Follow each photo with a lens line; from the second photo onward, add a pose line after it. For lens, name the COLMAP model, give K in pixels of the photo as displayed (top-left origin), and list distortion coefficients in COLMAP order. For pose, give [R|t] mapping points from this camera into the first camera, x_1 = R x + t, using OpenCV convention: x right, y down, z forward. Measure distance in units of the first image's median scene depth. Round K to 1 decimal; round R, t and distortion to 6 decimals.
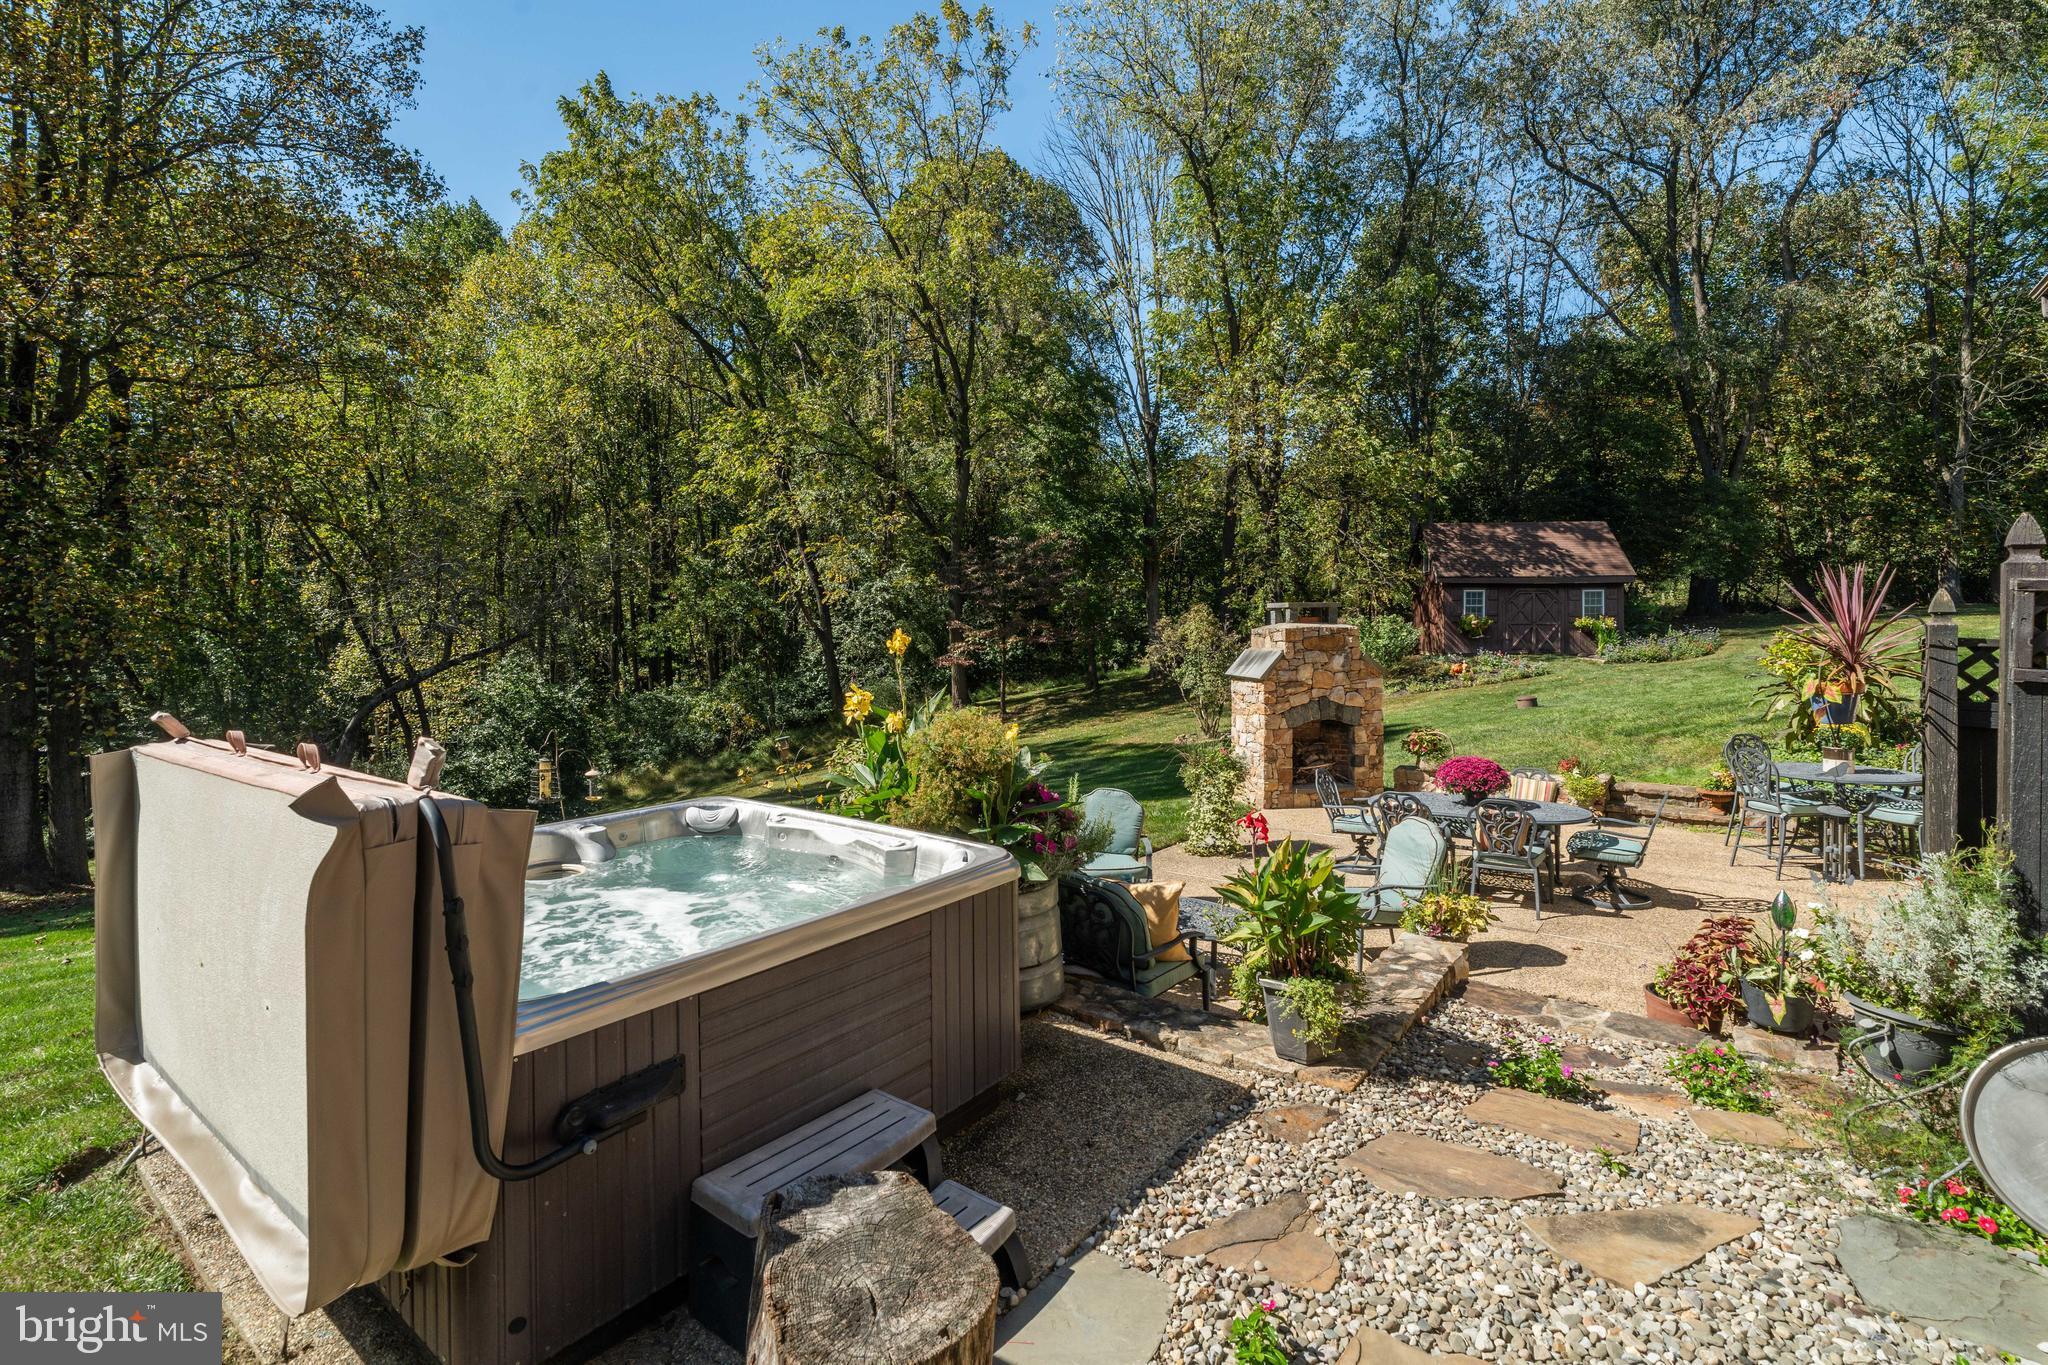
lens RADIAL K [[942.1, 0, 1021.1], [0, 942.1, 616.7], [0, 0, 1]] dist [0.001126, -0.000059]
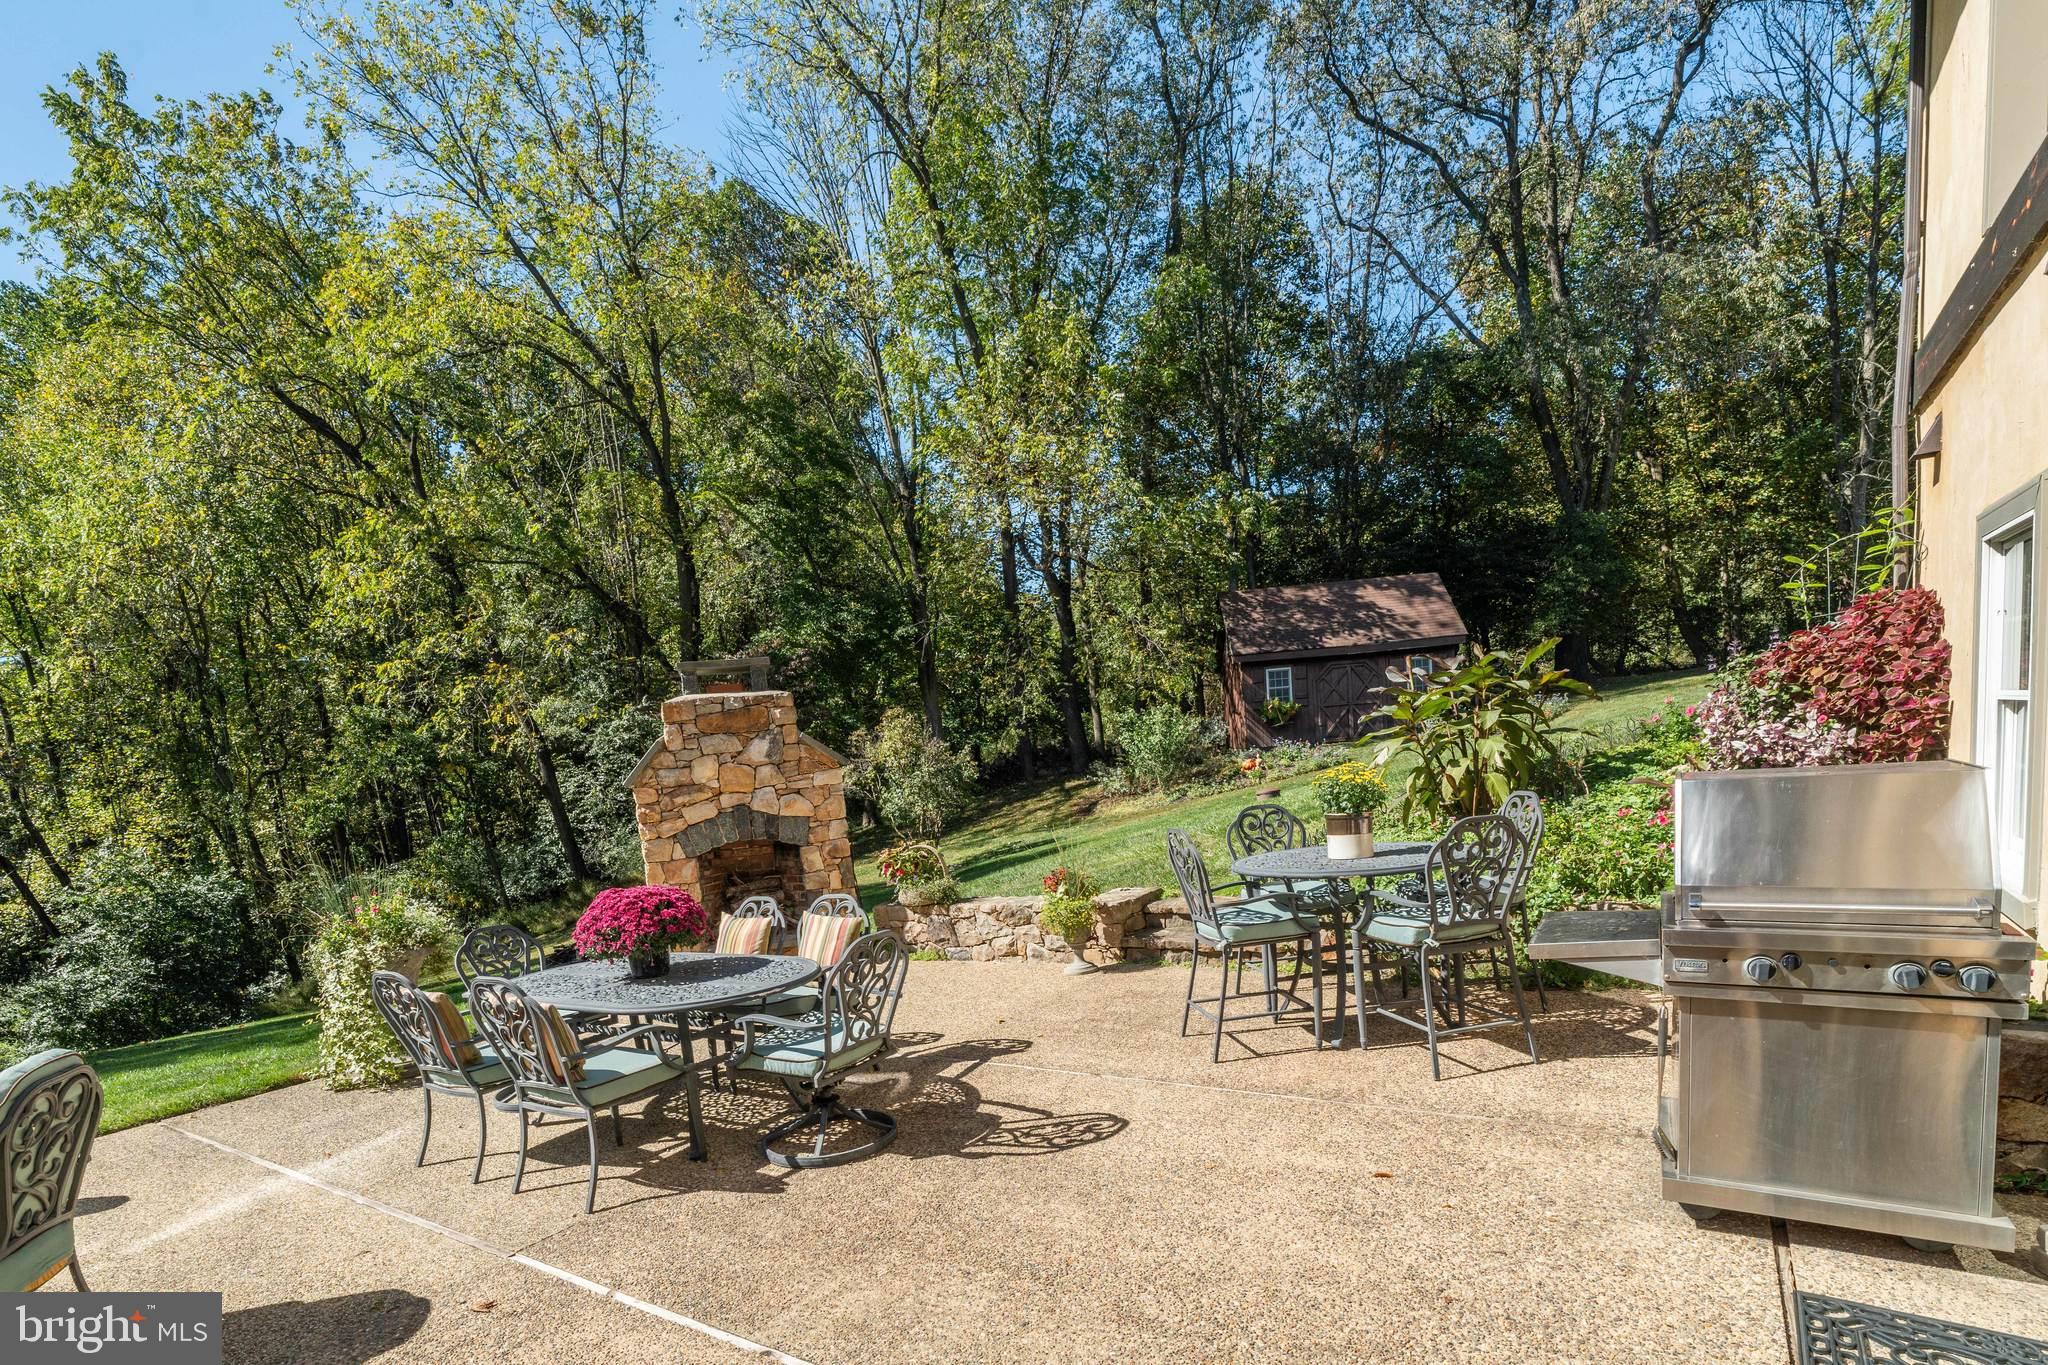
lens RADIAL K [[999.3, 0, 1013.9], [0, 999.3, 857.7], [0, 0, 1]] dist [-0.000676, 0.000865]
pose [[0.995696, -0.084506, 0.038042, 0.200734], [0.080264, 0.991559, 0.101829, 0.027665], [-0.046326, -0.098338, 0.994074, 0.129868]]
